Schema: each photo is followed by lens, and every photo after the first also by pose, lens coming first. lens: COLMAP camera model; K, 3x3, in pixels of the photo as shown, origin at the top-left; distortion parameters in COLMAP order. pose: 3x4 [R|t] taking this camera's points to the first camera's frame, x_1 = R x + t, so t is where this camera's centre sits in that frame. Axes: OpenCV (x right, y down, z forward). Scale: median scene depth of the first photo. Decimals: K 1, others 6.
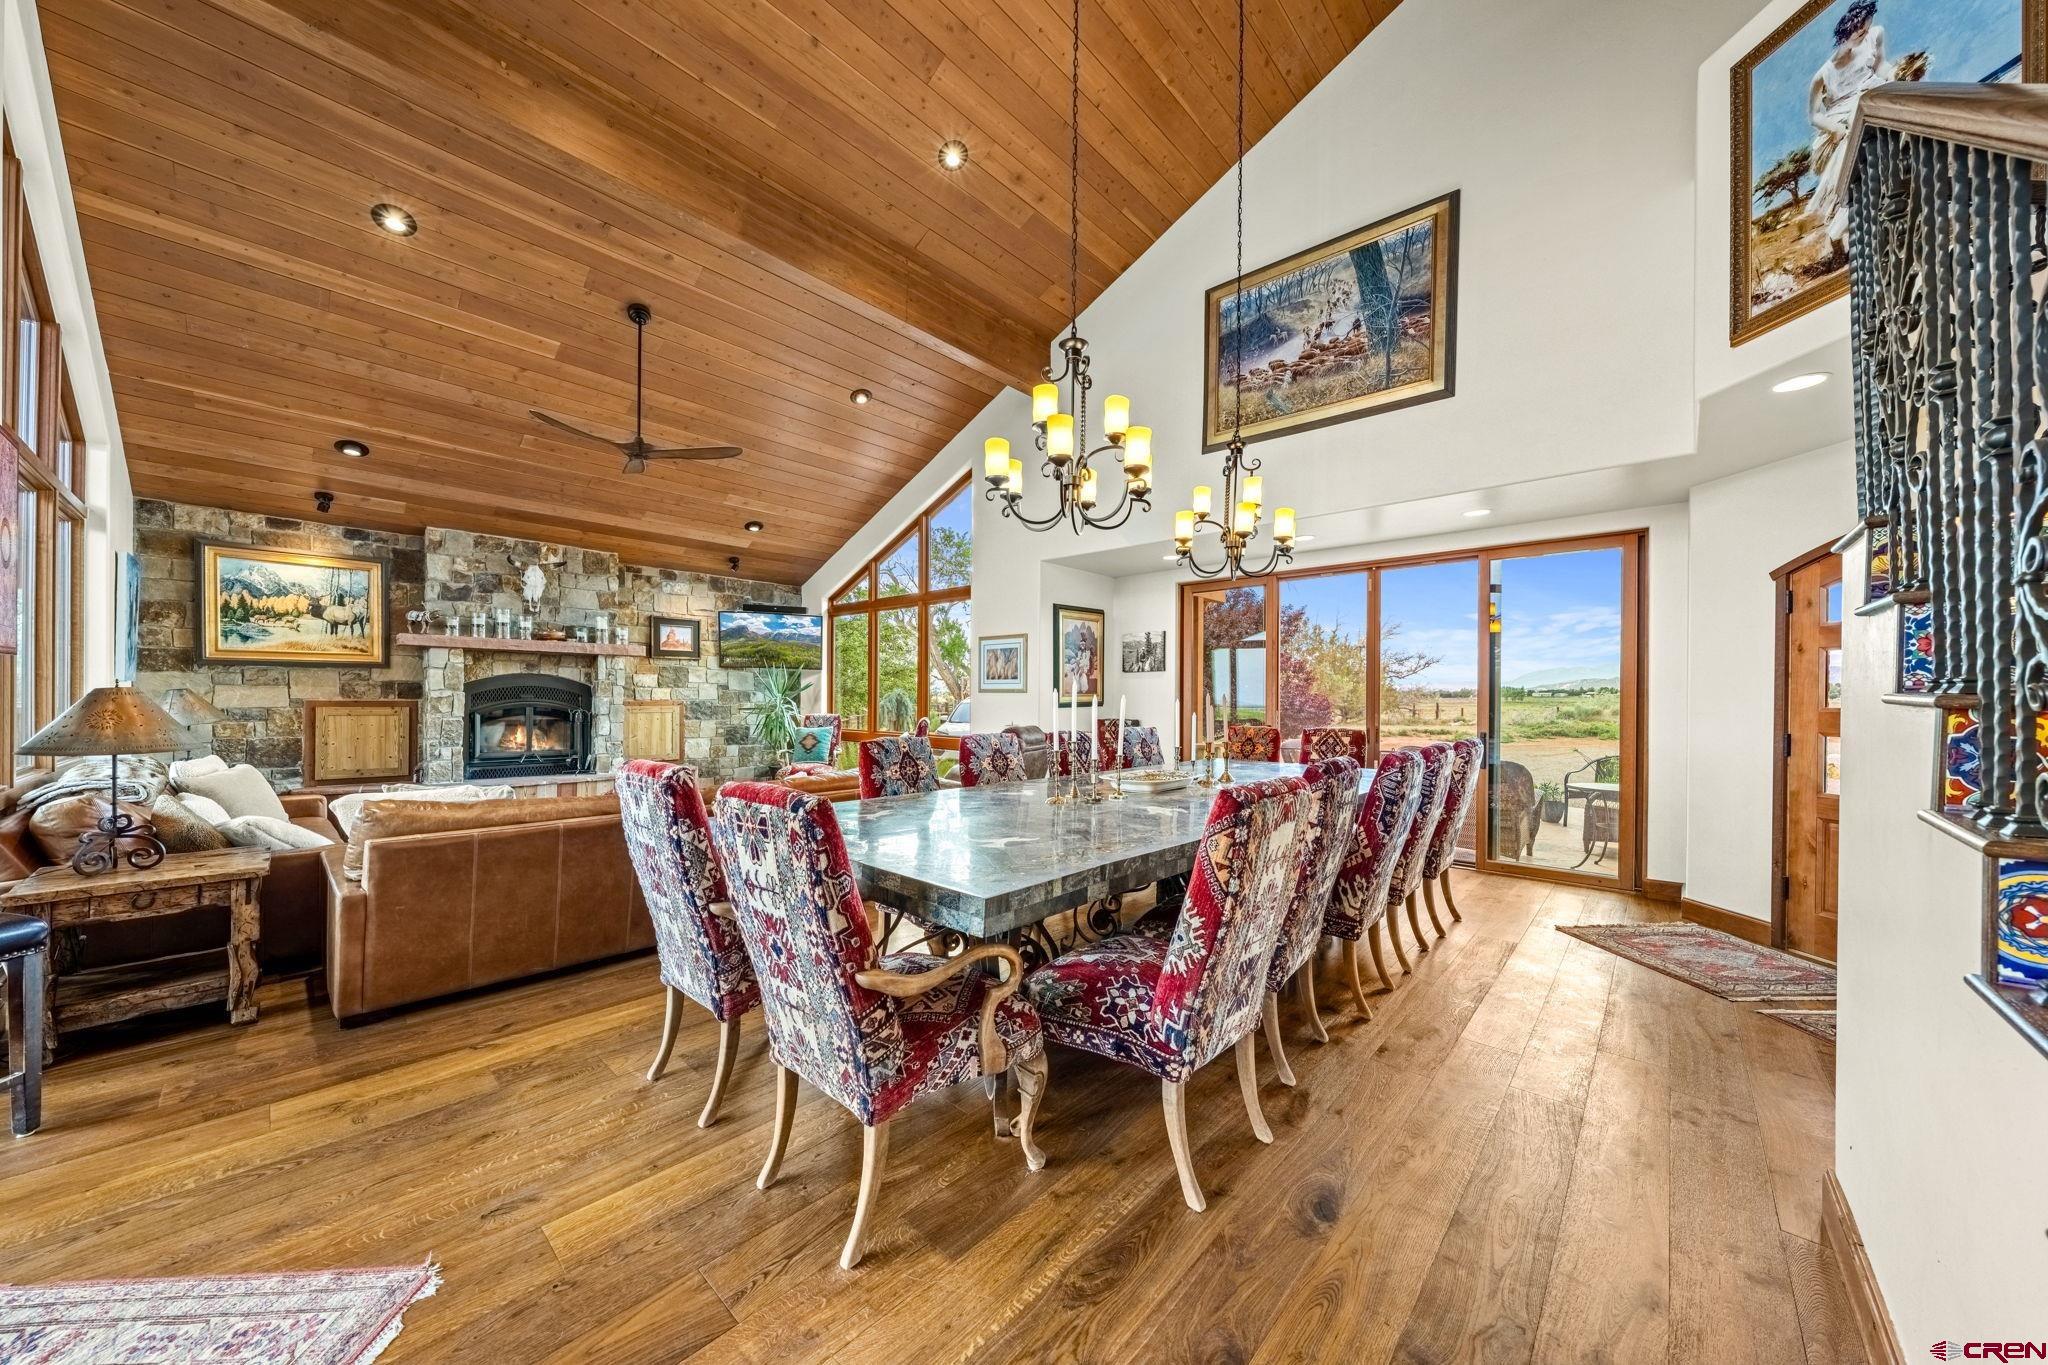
lens RADIAL K [[711.7, 0, 1024.0], [0, 711.7, 682.5], [0, 0, 1]] dist [0.000994, 0.000243]
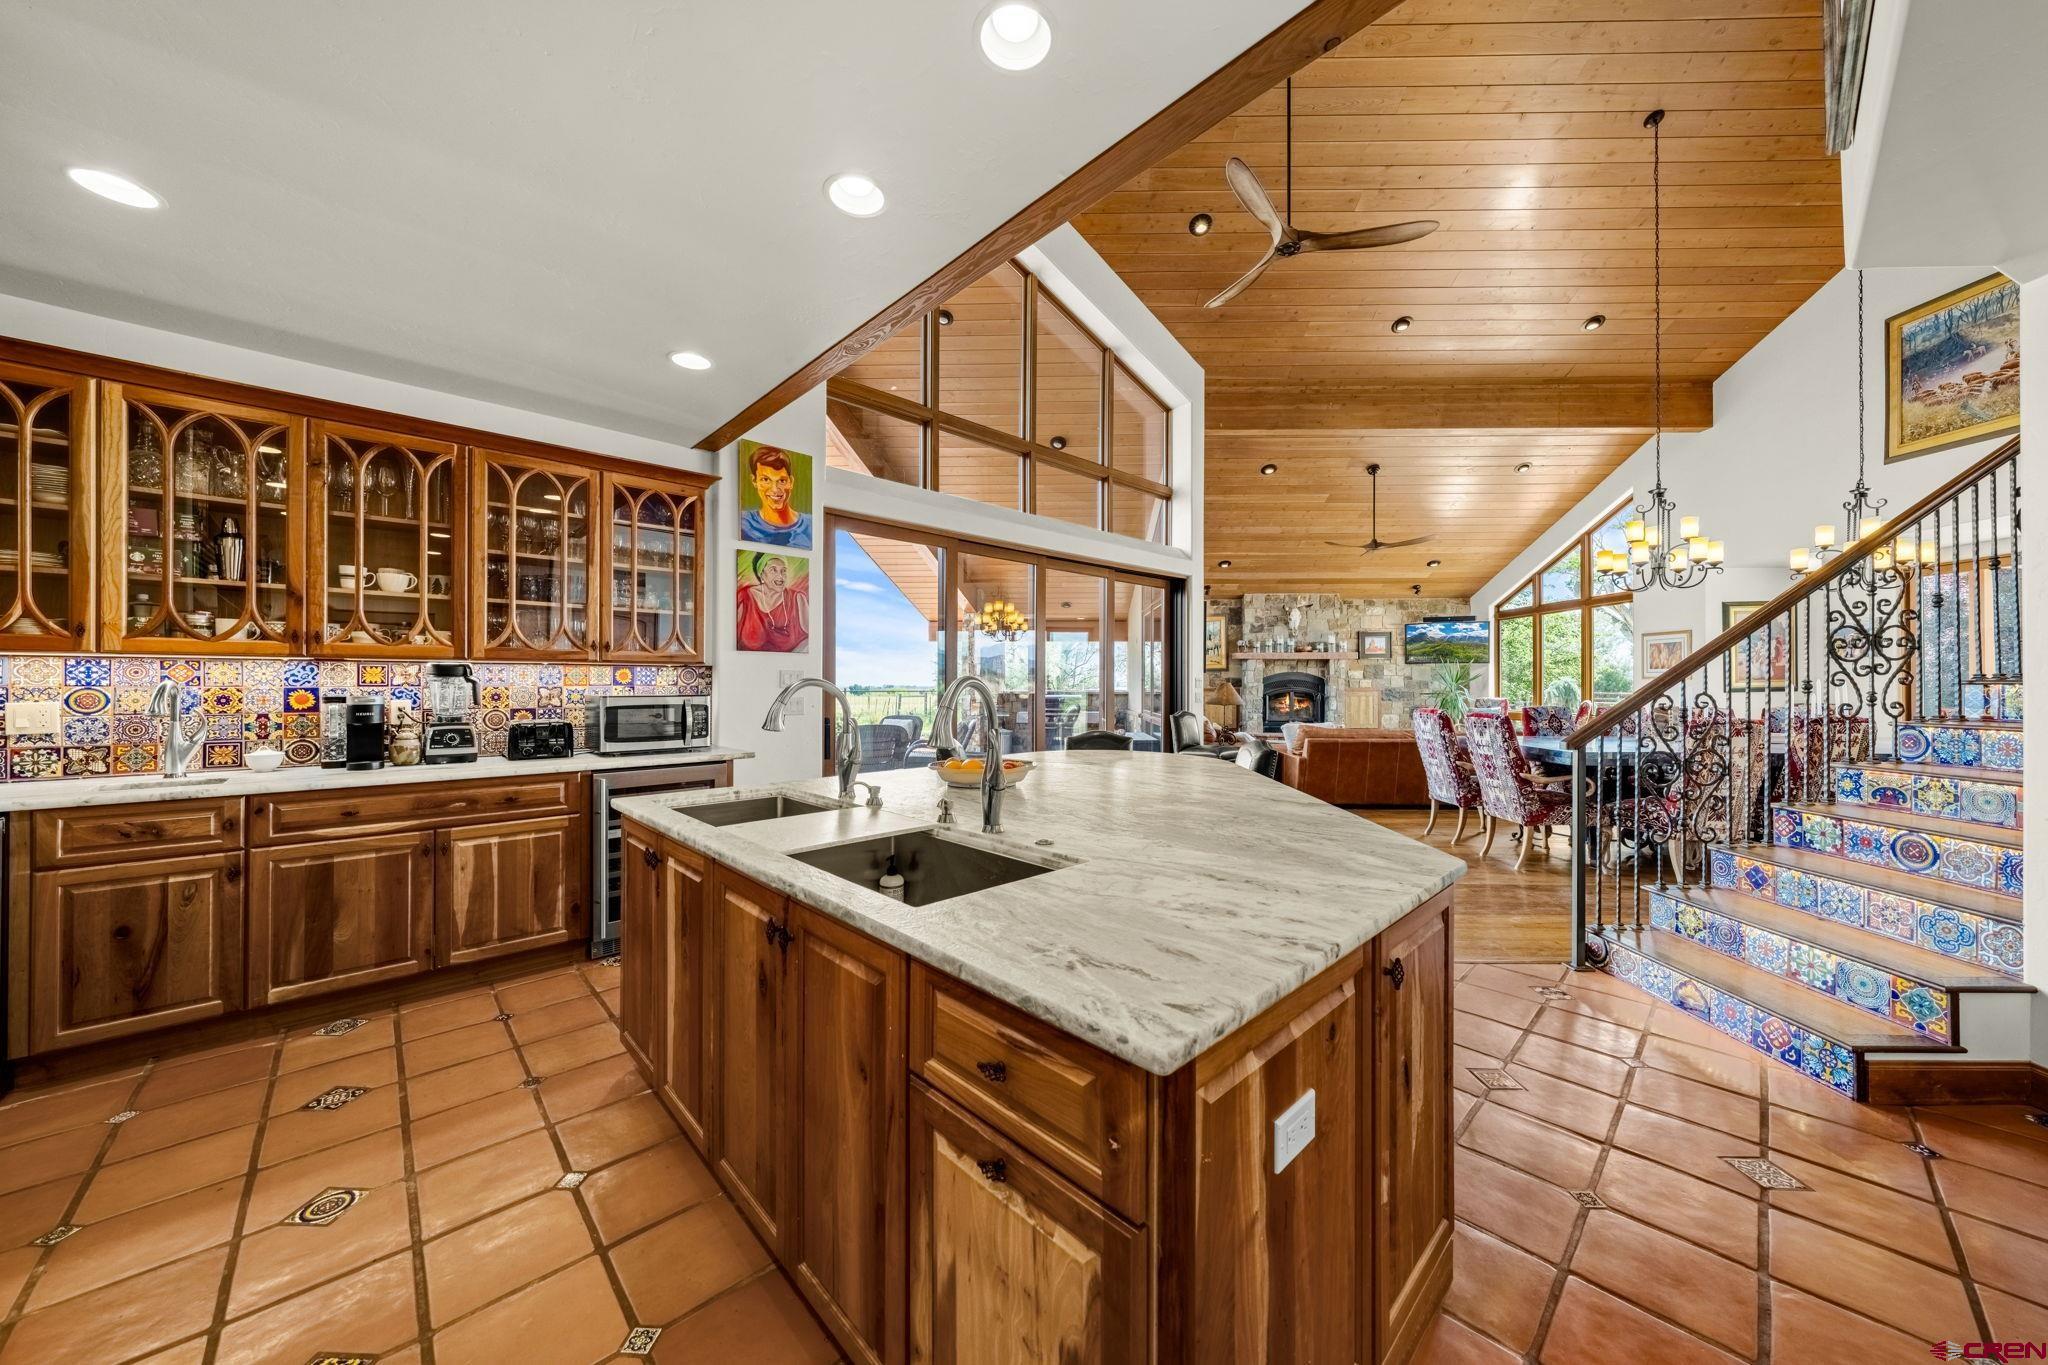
lens RADIAL K [[711.7, 0, 1024.0], [0, 711.7, 682.5], [0, 0, 1]] dist [0.000994, 0.000243]
pose [[0.663867, -0.009988, -0.747784, 0.148346], [0.022107, 0.999736, 0.006273, -0.012297], [0.747523, -0.020696, 0.663913, -0.604678]]
